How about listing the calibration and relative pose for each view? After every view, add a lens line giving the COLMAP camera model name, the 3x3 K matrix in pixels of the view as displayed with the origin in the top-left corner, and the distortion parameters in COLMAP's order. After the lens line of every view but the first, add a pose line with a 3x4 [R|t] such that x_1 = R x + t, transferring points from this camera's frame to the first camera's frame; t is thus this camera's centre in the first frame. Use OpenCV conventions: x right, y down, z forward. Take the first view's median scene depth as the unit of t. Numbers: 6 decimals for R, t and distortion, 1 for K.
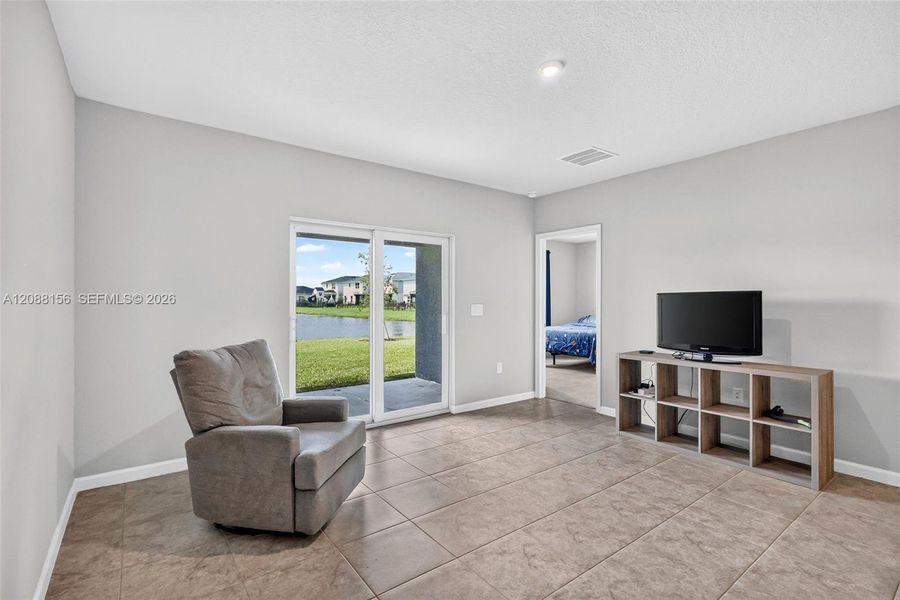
lens RADIAL K [[422.5, 0, 452.9], [0, 422.5, 300.8], [0, 0, 1]] dist [-0.002005, 0.001681]
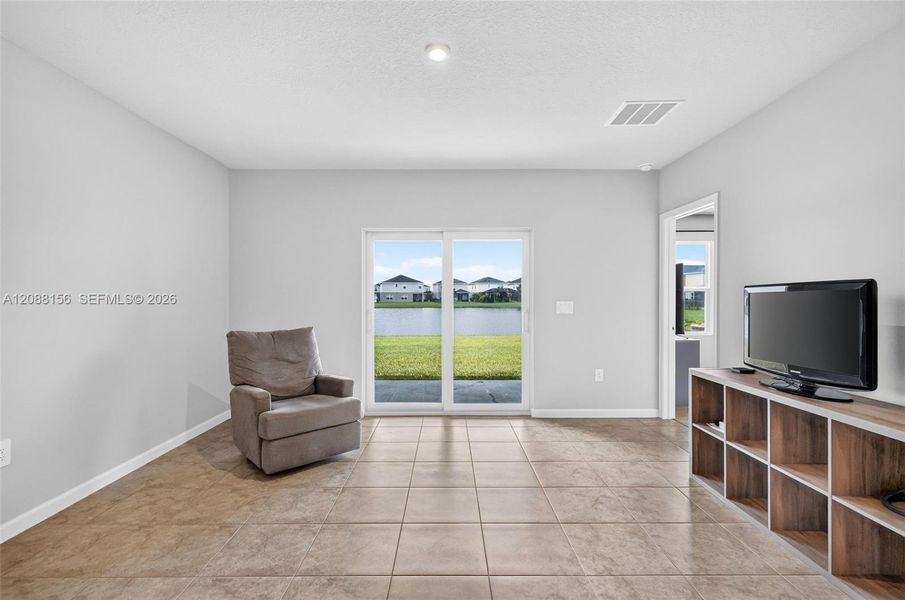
lens RADIAL K [[424.8, 0, 442.5], [0, 424.8, 298.0], [0, 0, 1]] dist [-0.002005, 0.001681]
pose [[0.797618, -0.000791, -0.603162, 0.493785], [0.000872, 1.000000, -0.000159, 0.001684], [0.603162, -0.000399, 0.797618, 0.146271]]
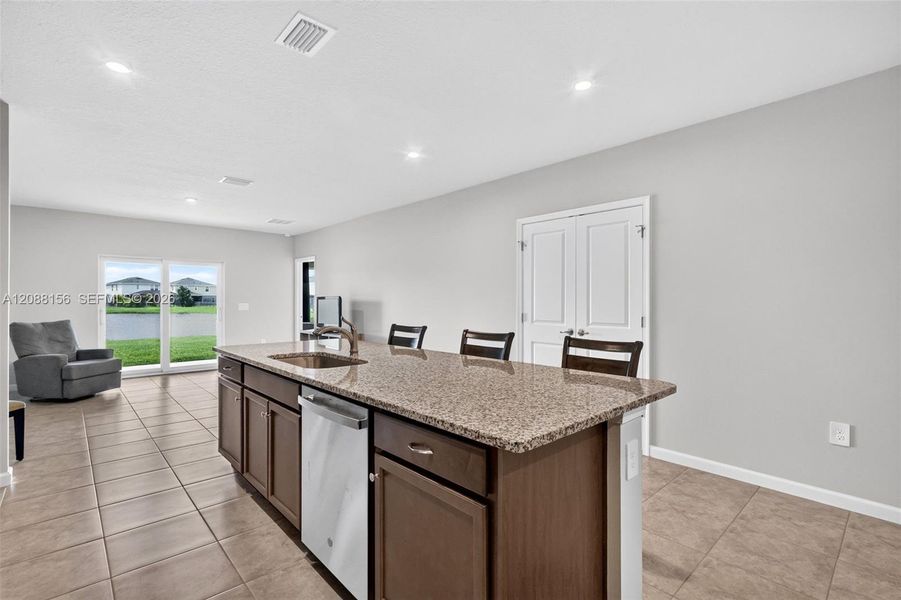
lens RADIAL K [[423.0, 0, 443.6], [0, 423.0, 297.3], [0, 0, 1]] dist [-0.002005, 0.001681]
pose [[0.996008, 0.000343, 0.089265, 0.843461], [0.000644, 0.999939, -0.011032, 0.005203], [-0.089263, 0.011046, 0.995947, -0.852874]]
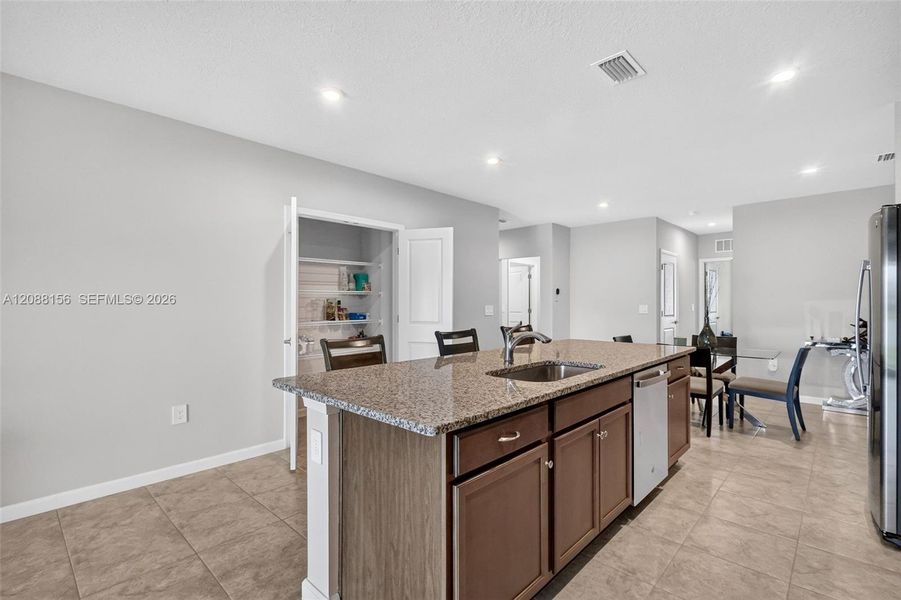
lens RADIAL K [[423.0, 0, 452.7], [0, 423.0, 302.4], [0, 0, 1]] dist [-0.002005, 0.001681]
pose [[-0.177413, -0.001337, 0.984136, -1.704646], [0.003085, 0.999993, 0.001914, -0.017679], [-0.984132, 0.003376, -0.177407, 2.471371]]
